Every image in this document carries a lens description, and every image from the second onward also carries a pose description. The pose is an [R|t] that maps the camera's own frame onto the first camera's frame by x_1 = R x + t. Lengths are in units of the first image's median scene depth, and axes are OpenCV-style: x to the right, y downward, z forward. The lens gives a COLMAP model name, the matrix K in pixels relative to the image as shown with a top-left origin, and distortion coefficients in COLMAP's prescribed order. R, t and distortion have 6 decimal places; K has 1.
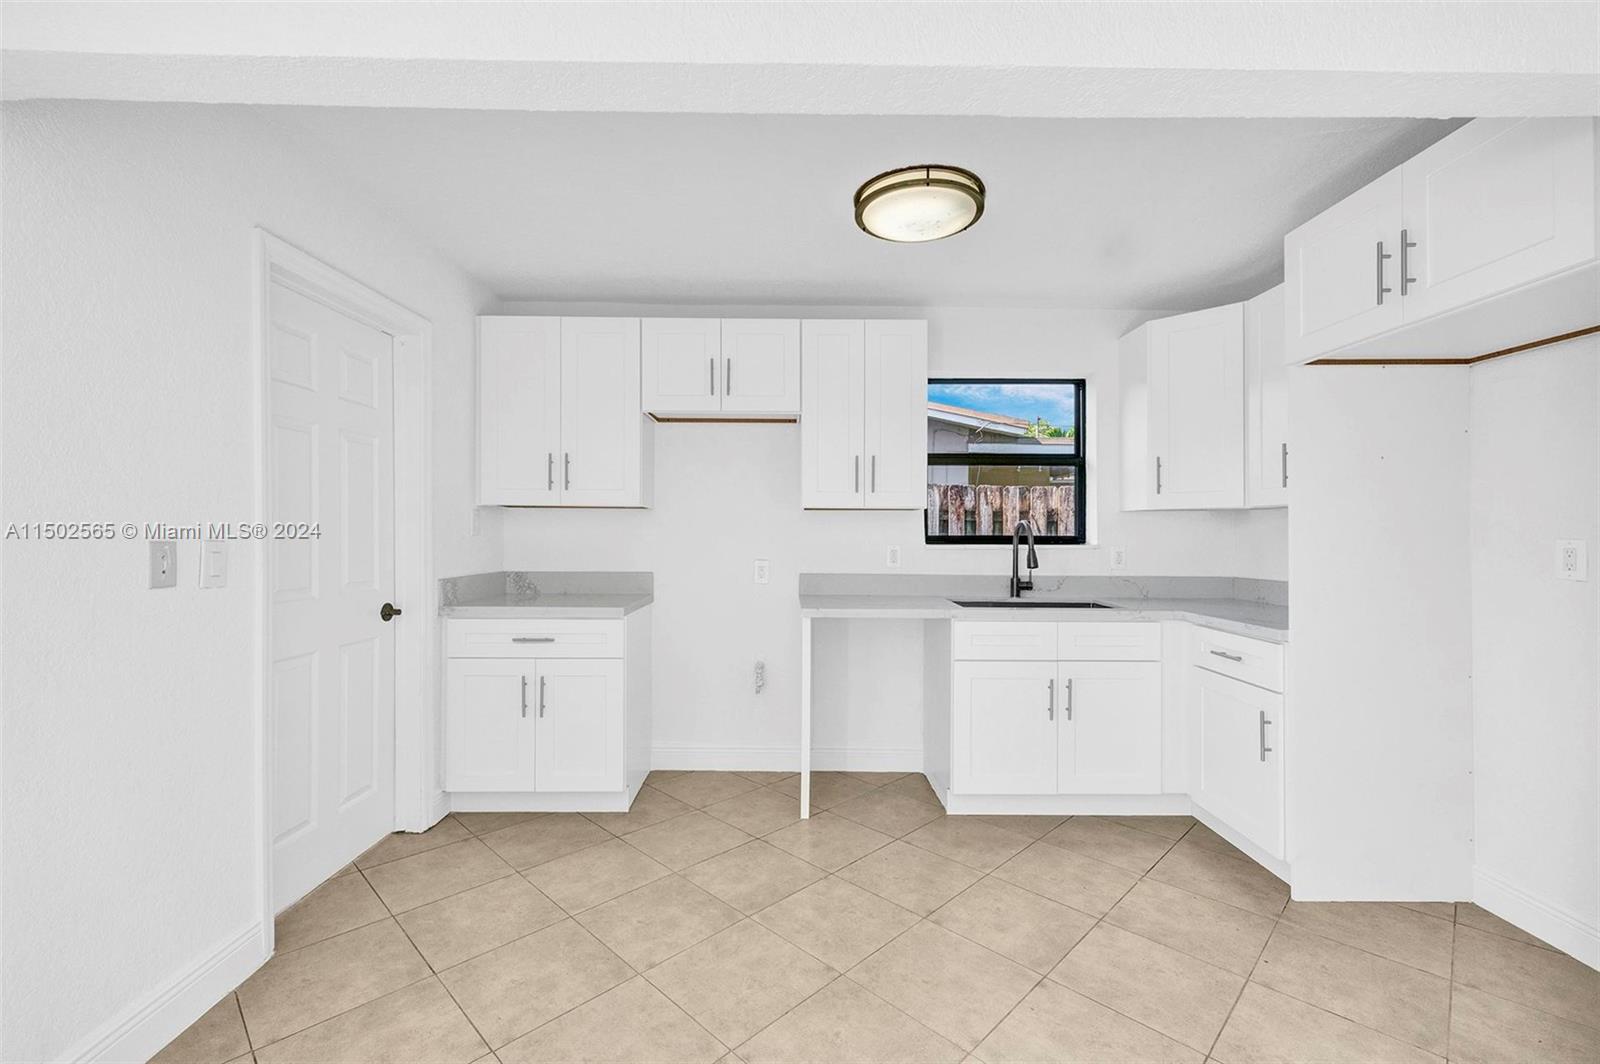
lens RADIAL K [[686.3, 0, 802.0], [0, 686.3, 528.0], [0, 0, 1]] dist [0.010067, -0.000343]
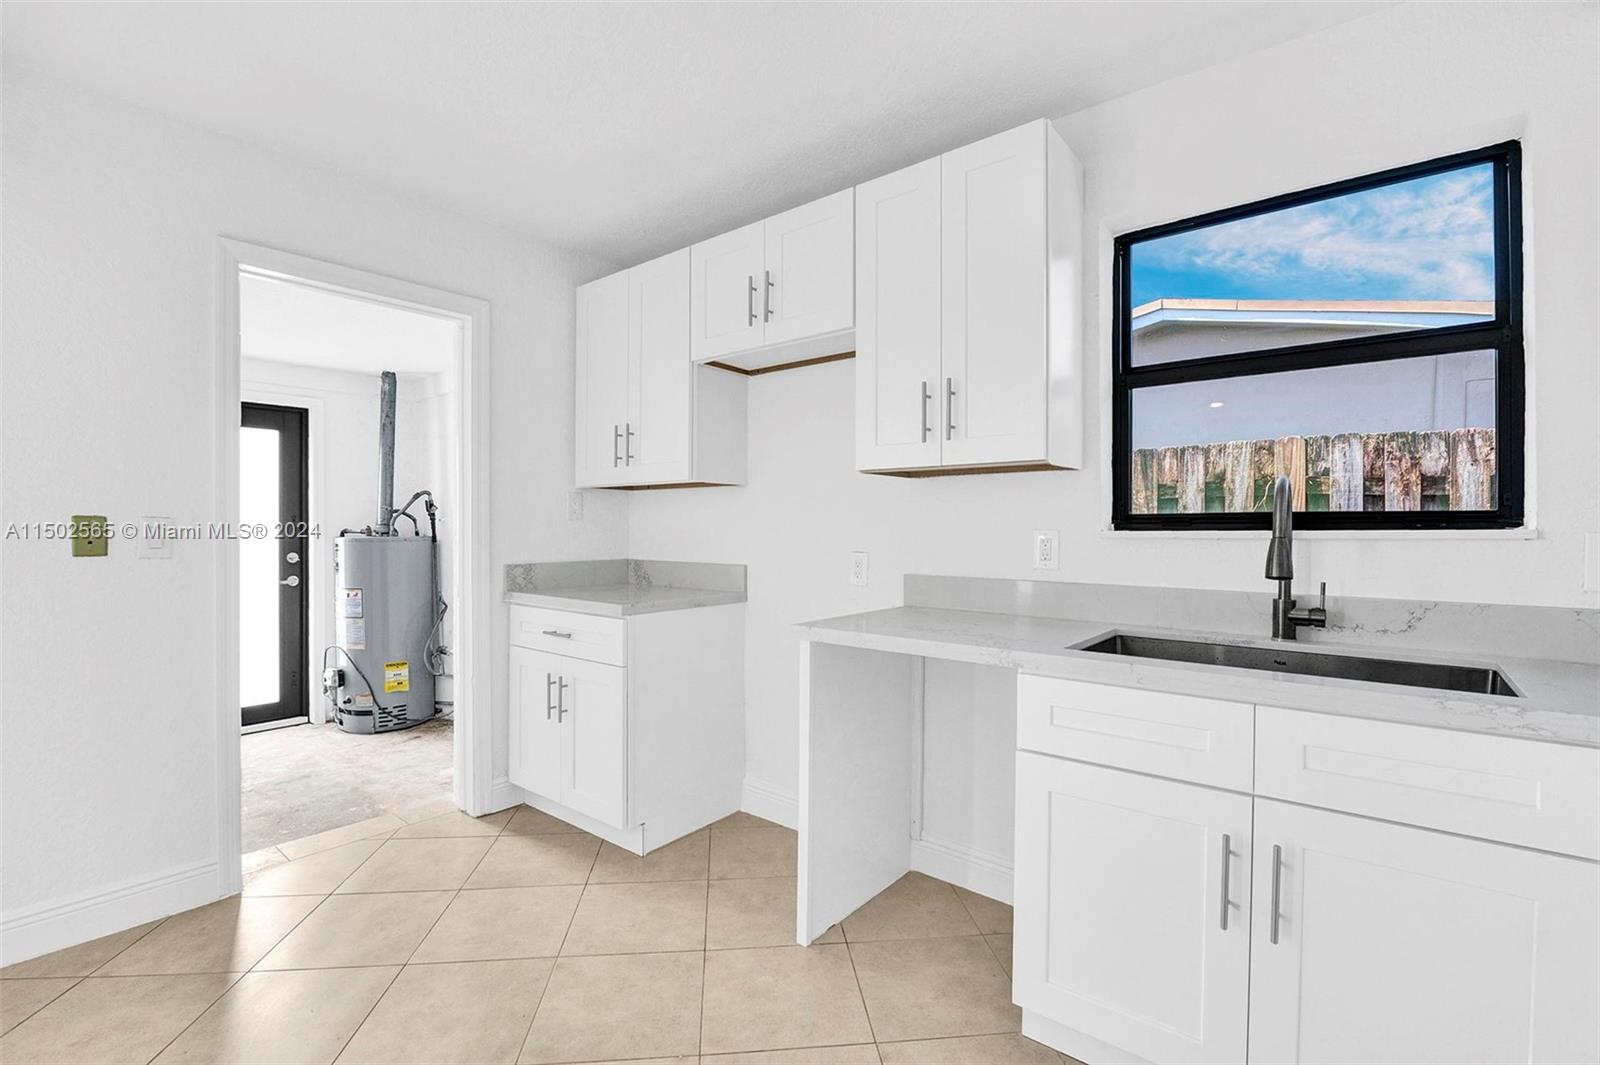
lens RADIAL K [[708.8, 0, 797.9], [0, 708.8, 537.2], [0, 0, 1]] dist [-0.001749, 0.000109]
pose [[0.774723, 0.006641, -0.632266, 0.360644], [0.006143, 0.999819, 0.018029, 0.017854], [0.632271, -0.017852, 0.774542, 0.402977]]
